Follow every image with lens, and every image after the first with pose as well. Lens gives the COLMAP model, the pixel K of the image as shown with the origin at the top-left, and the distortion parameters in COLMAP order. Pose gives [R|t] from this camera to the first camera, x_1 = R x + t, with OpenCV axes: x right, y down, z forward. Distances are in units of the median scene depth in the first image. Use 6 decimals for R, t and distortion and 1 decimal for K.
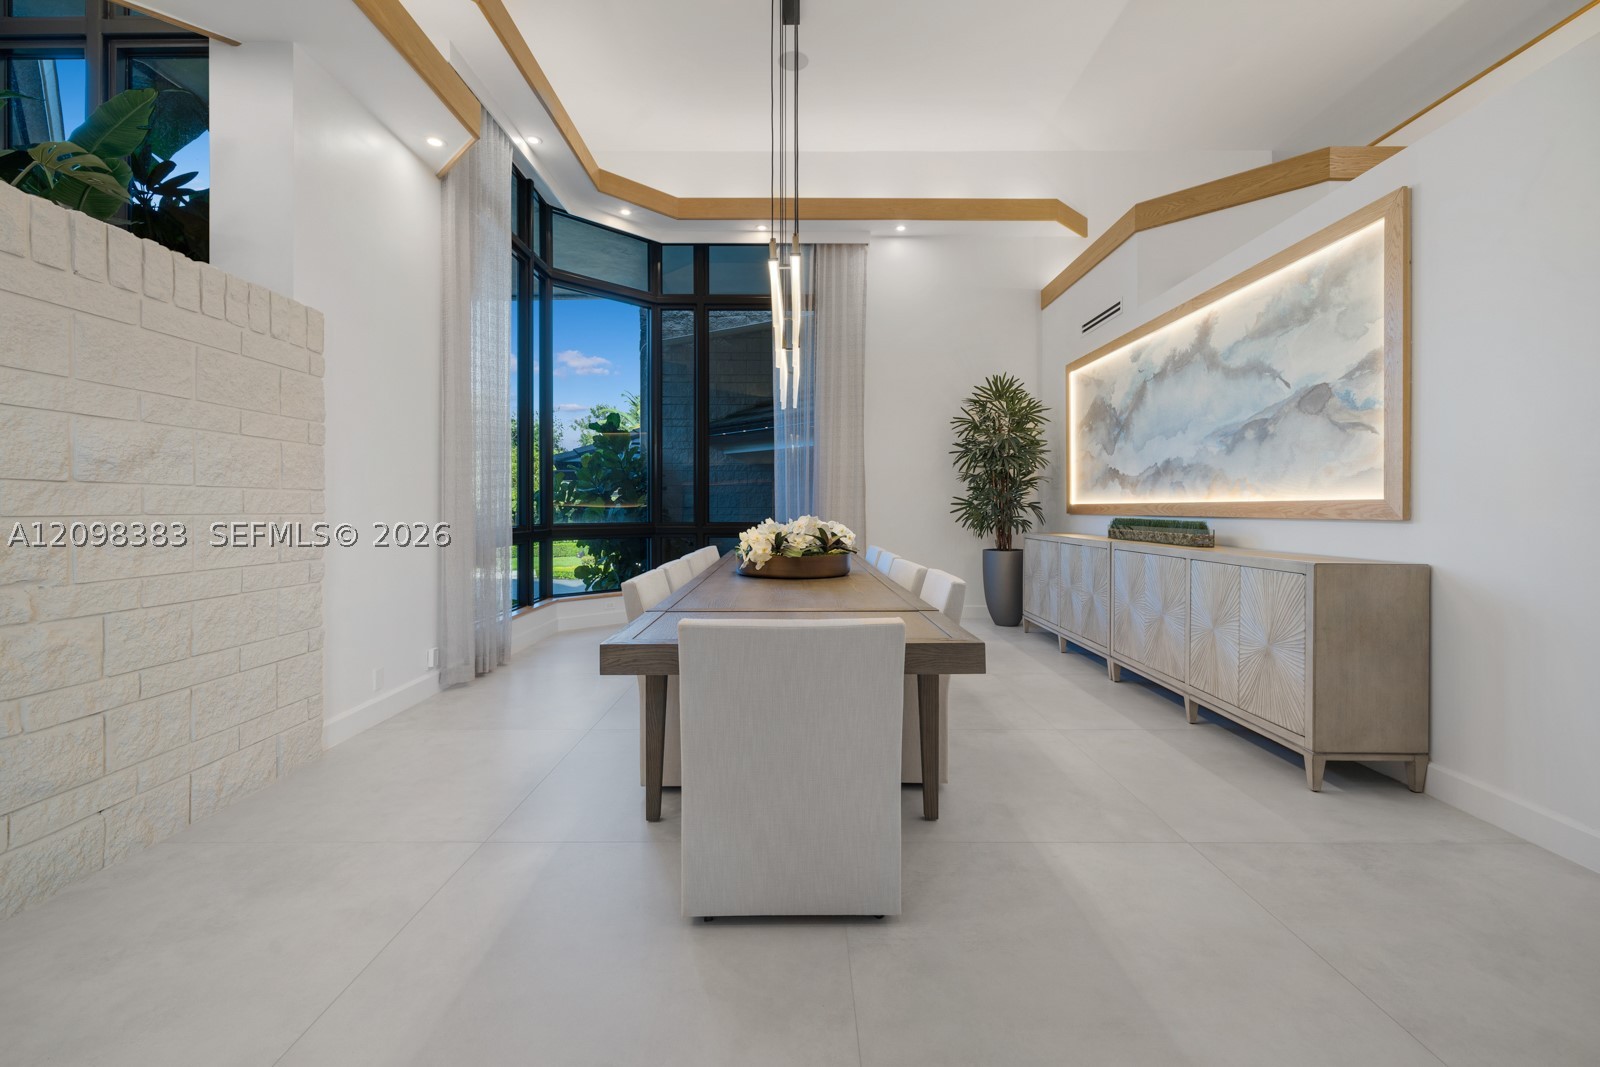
lens RADIAL K [[681.5, 0, 801.2], [0, 681.5, 516.5], [0, 0, 1]] dist [-0.000325, -0.000486]
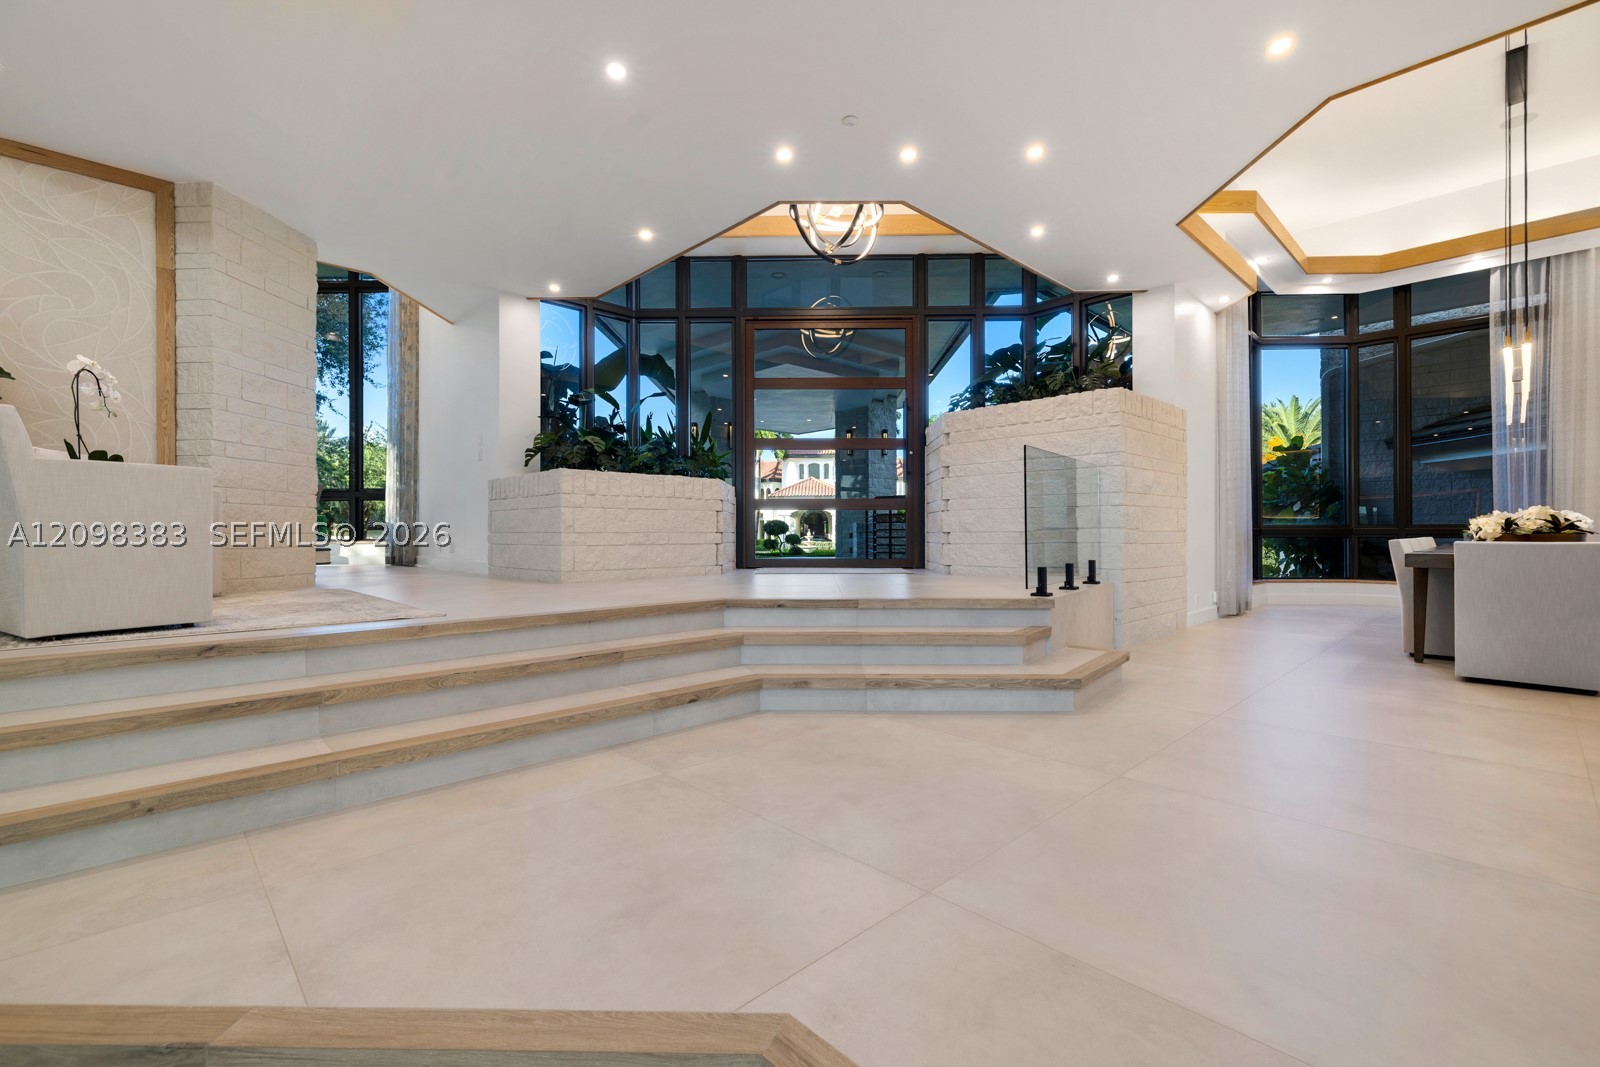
lens RADIAL K [[686.7, 0, 800.0], [0, 686.7, 533.5], [0, 0, 1]] dist [0.001270, 0.000340]
pose [[0.688833, -0.001761, -0.724918, -0.005921], [-0.005810, 0.999952, -0.007949, 0.042724], [0.724897, 0.009687, 0.688789, -0.594692]]
